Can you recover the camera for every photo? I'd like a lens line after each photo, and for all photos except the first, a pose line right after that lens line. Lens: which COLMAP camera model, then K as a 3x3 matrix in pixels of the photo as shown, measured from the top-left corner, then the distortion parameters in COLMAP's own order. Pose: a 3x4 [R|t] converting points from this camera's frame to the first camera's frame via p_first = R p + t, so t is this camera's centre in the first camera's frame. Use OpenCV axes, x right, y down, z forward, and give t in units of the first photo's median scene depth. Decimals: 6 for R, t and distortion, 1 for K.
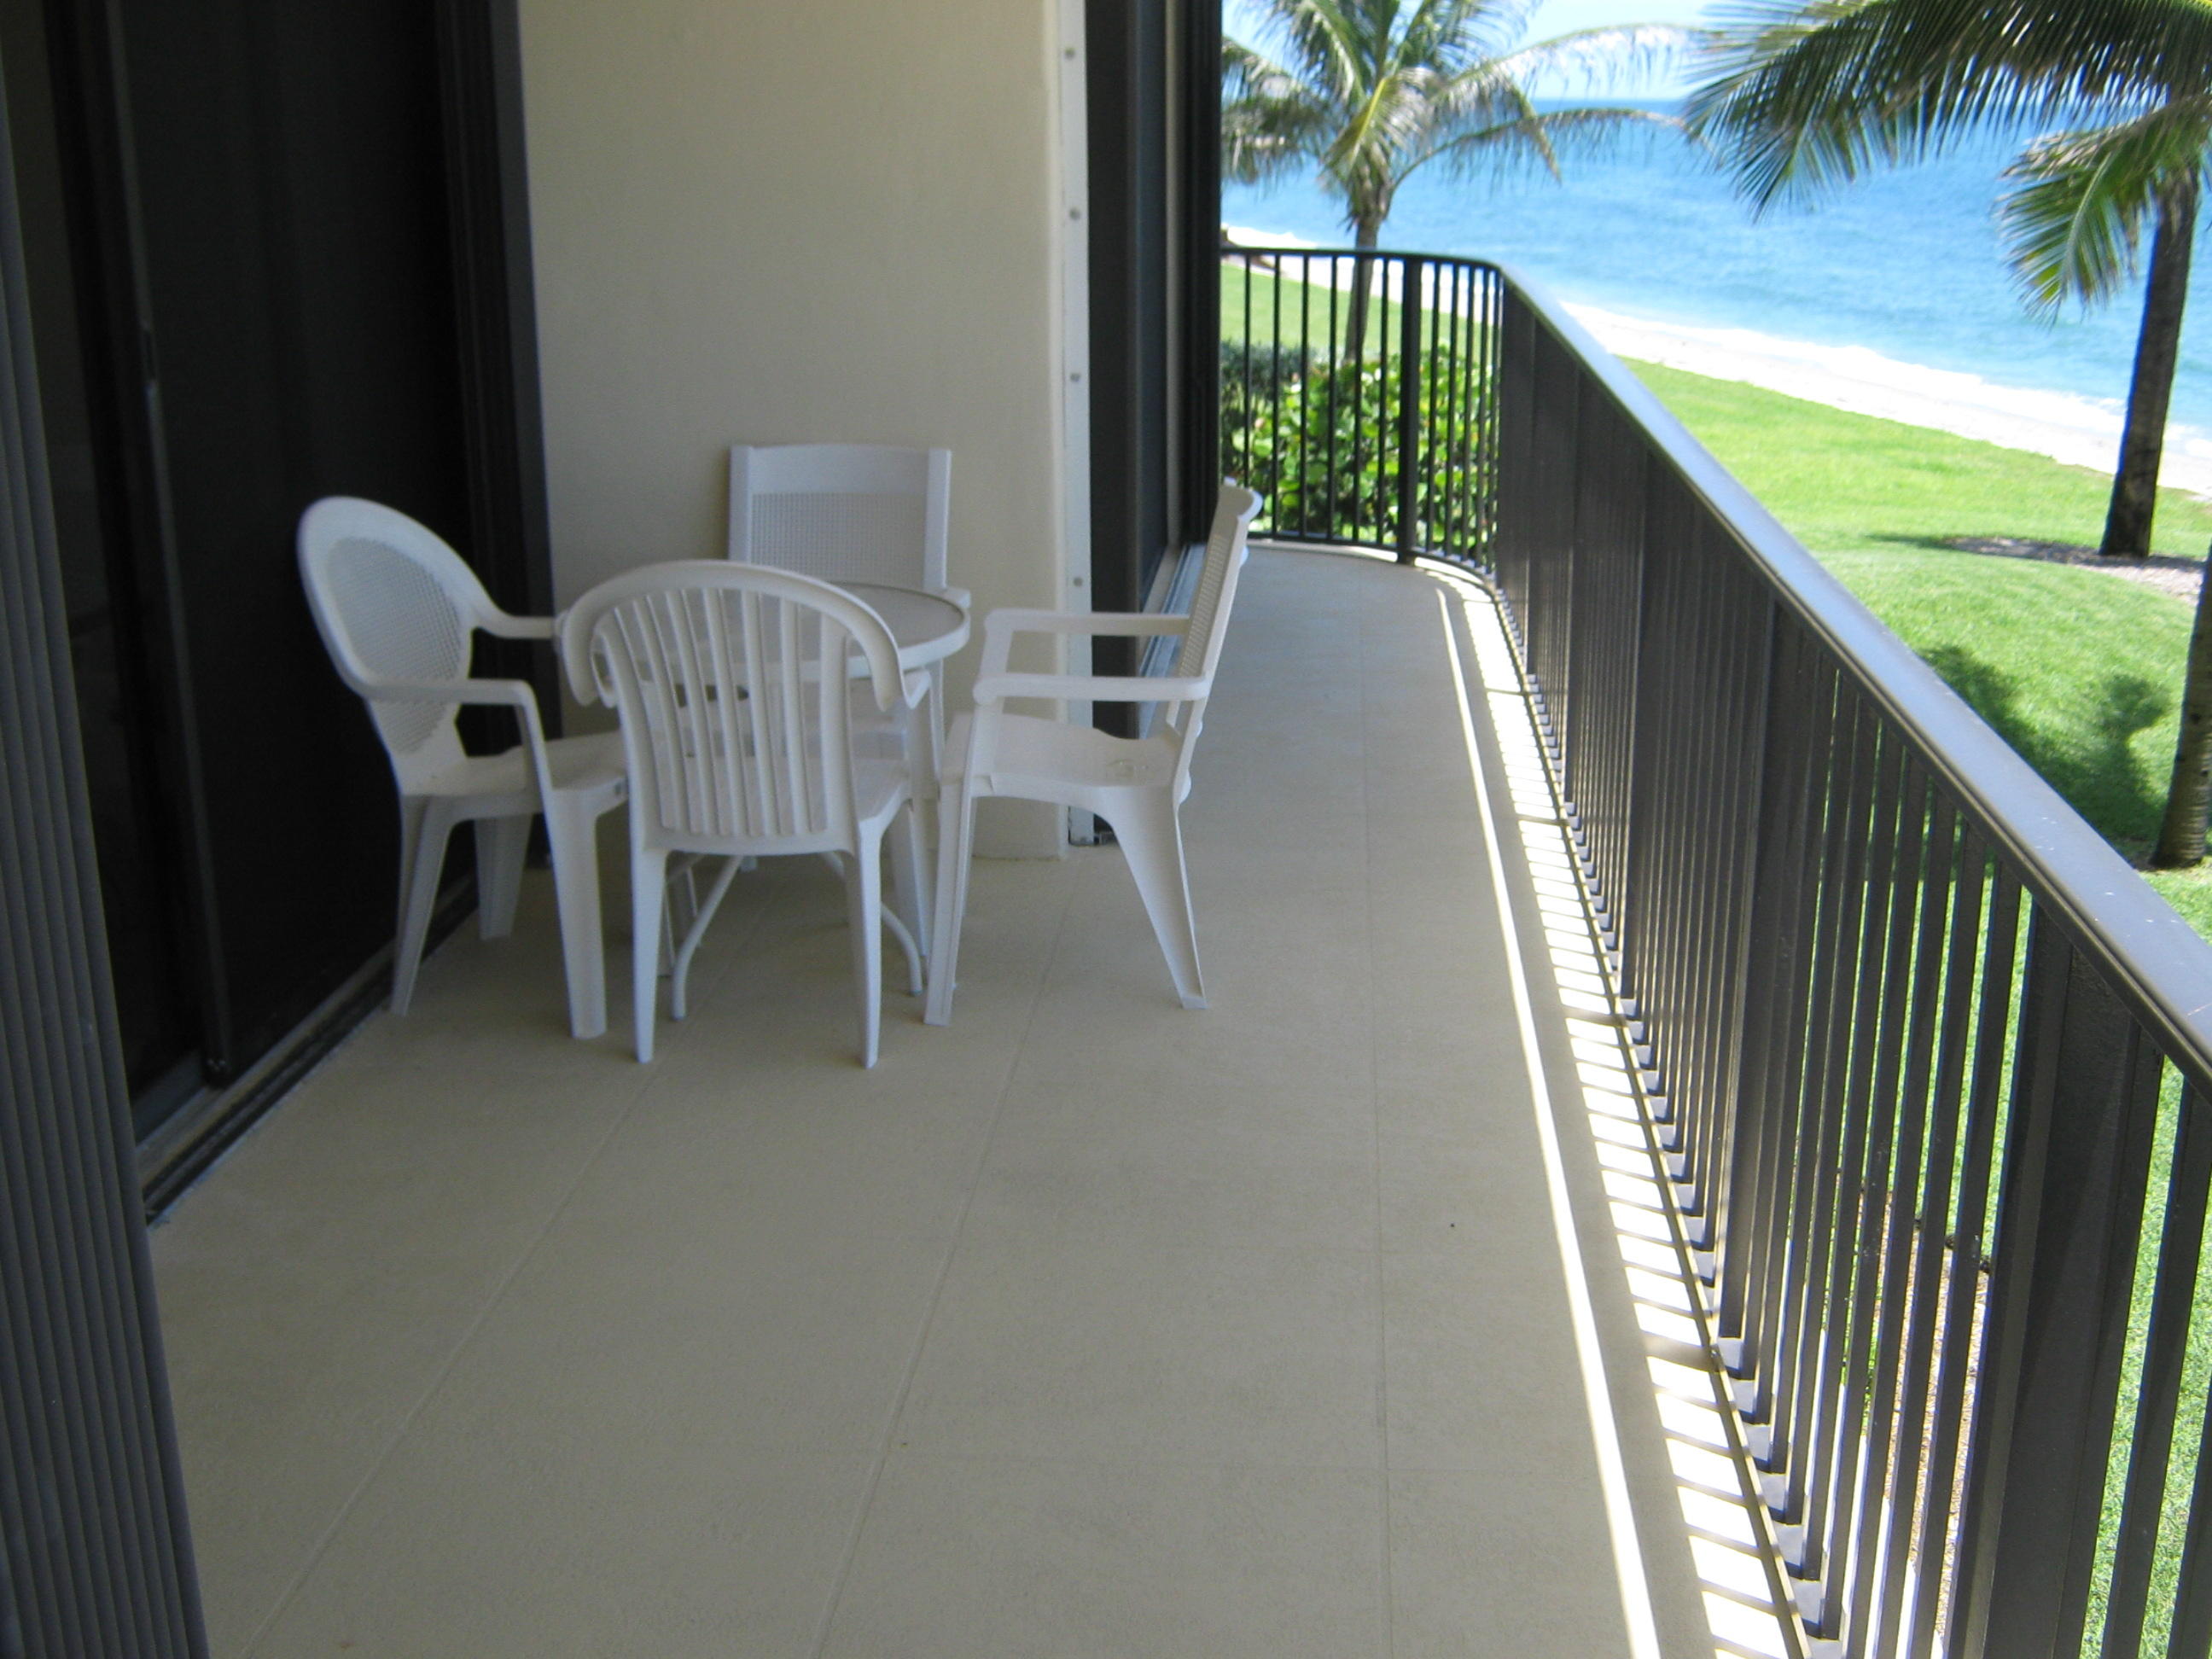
lens RADIAL K [[2540.7, 0, 1106.0], [0, 2540.7, 852.1], [0, 0, 1]] dist [-0.101937, 0.017755]
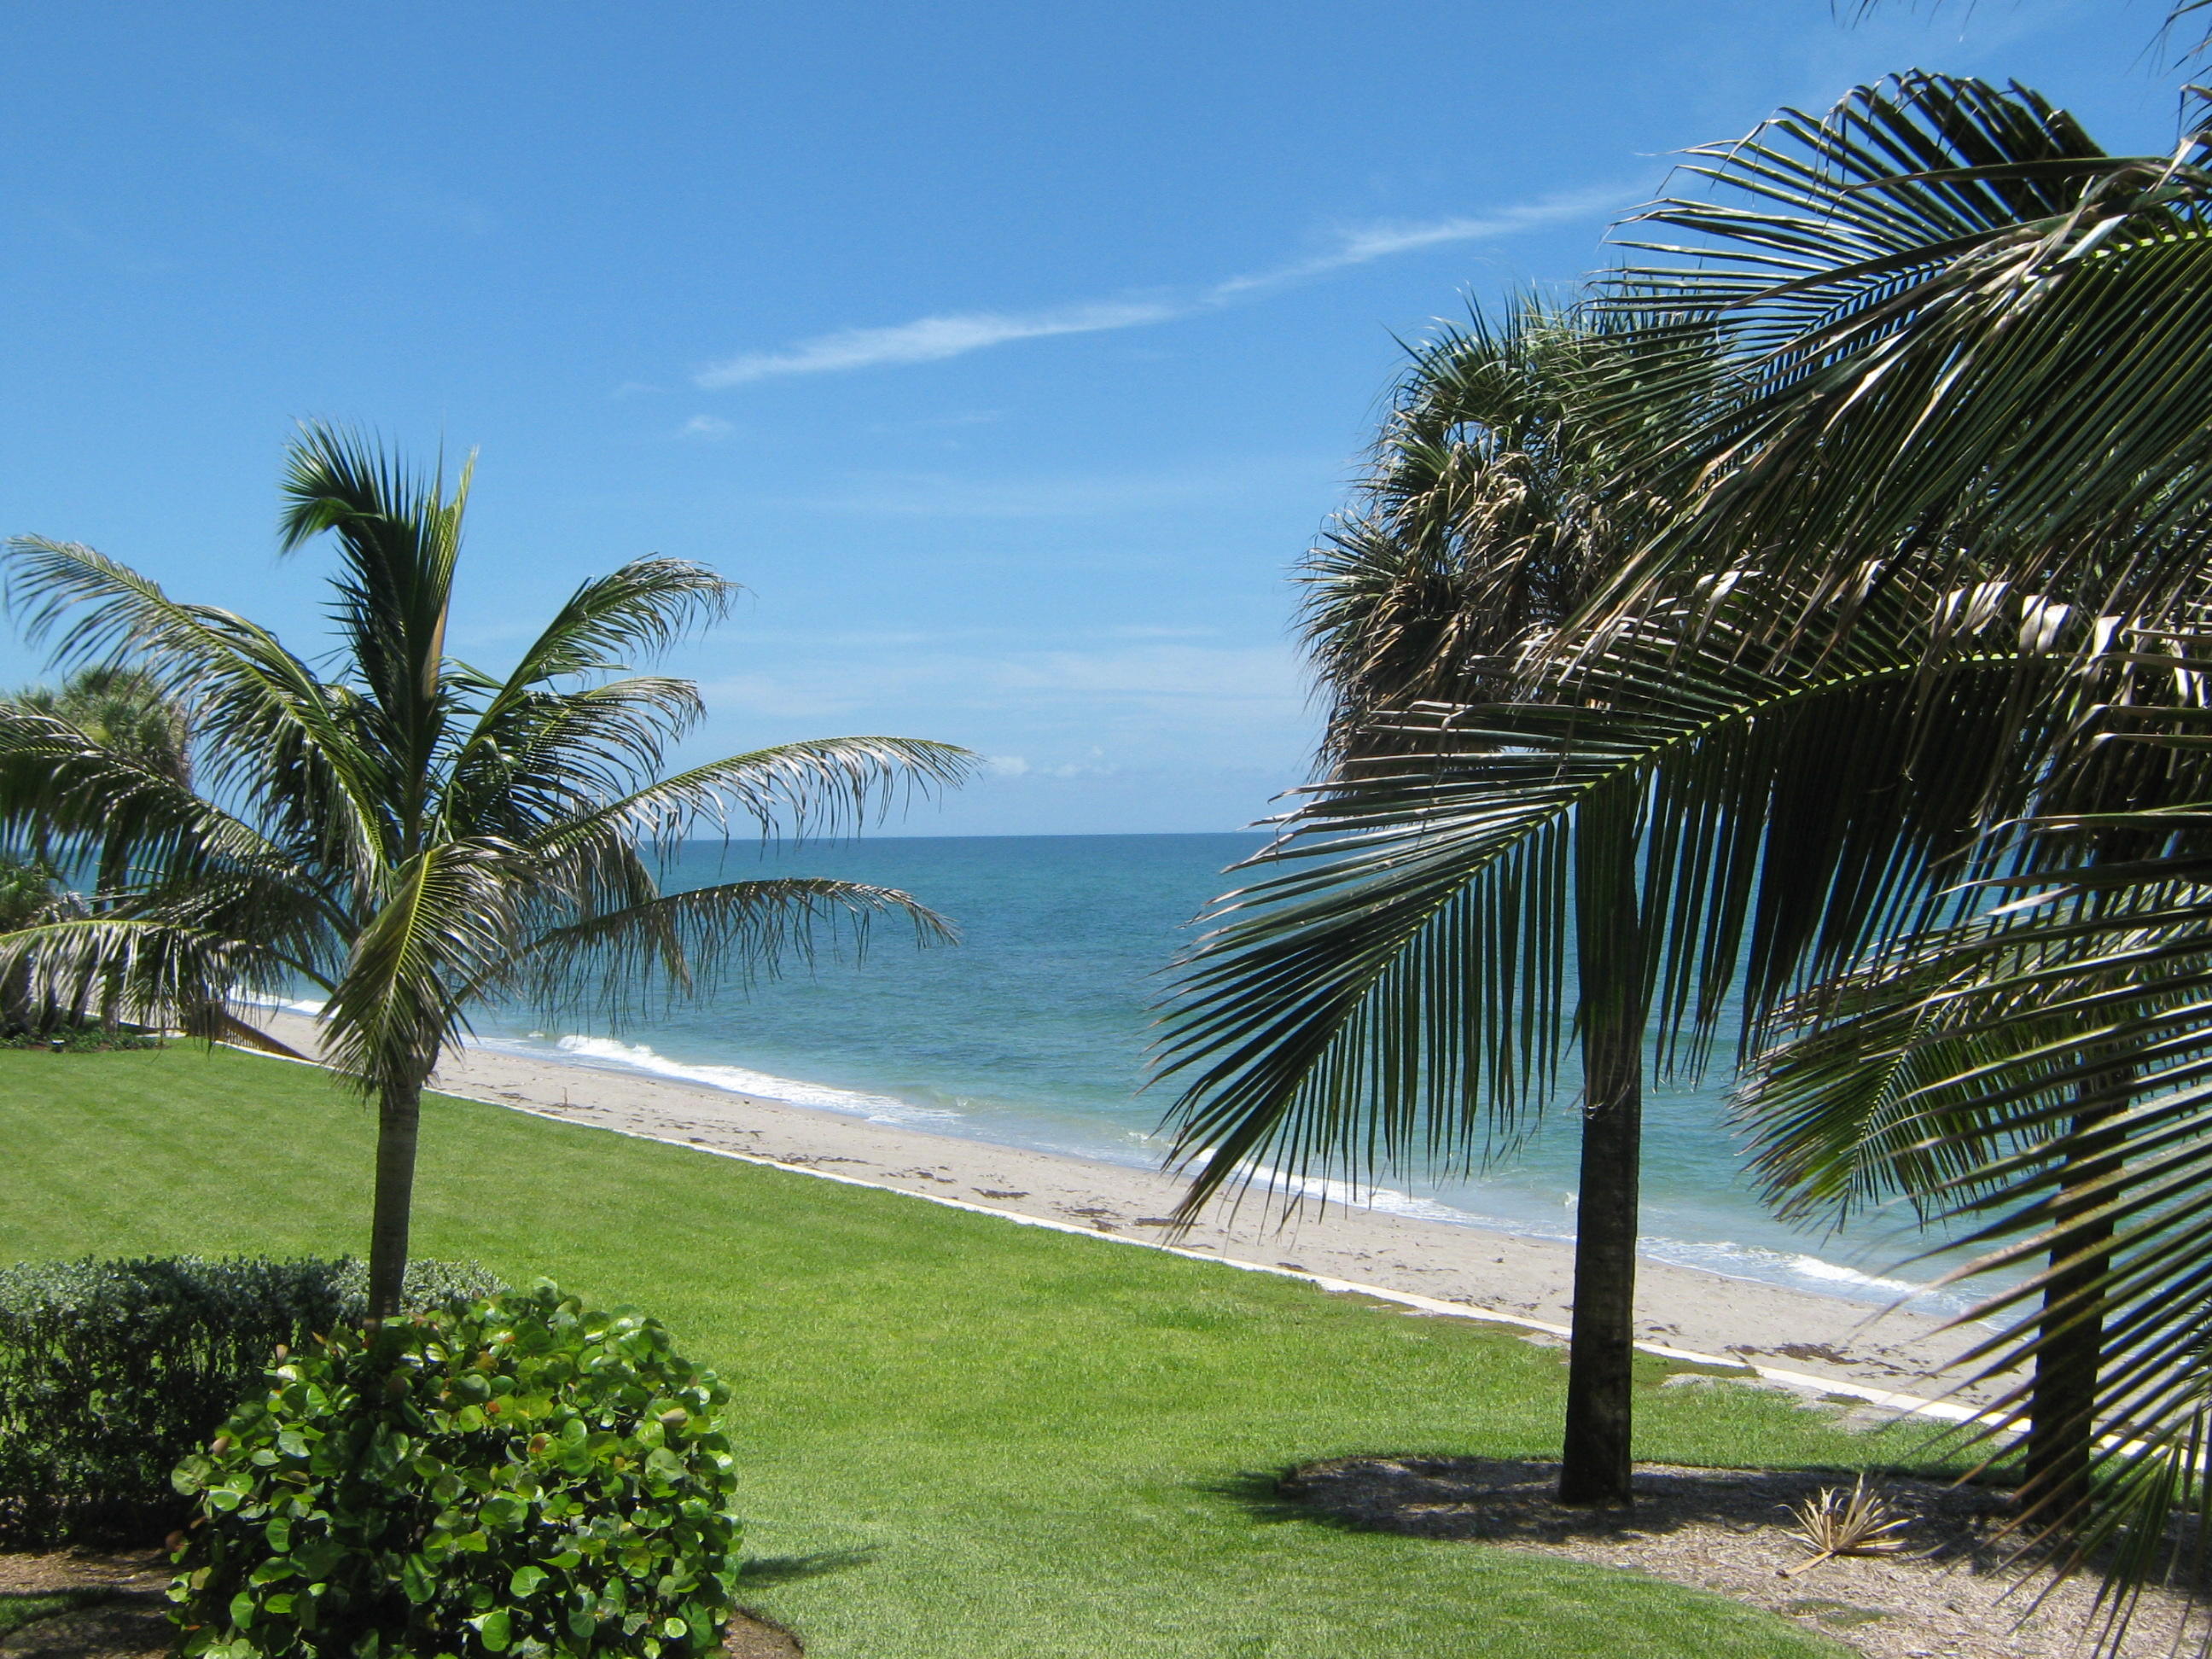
lens RADIAL K [[2540.7, 0, 1106.0], [0, 2540.7, 852.1], [0, 0, 1]] dist [-0.101937, 0.017755]
pose [[0.924054, -0.014942, 0.381969, 0.033928], [0.118196, 0.961438, -0.248327, -0.141303], [-0.363529, 0.274615, 0.890187, 0.421653]]
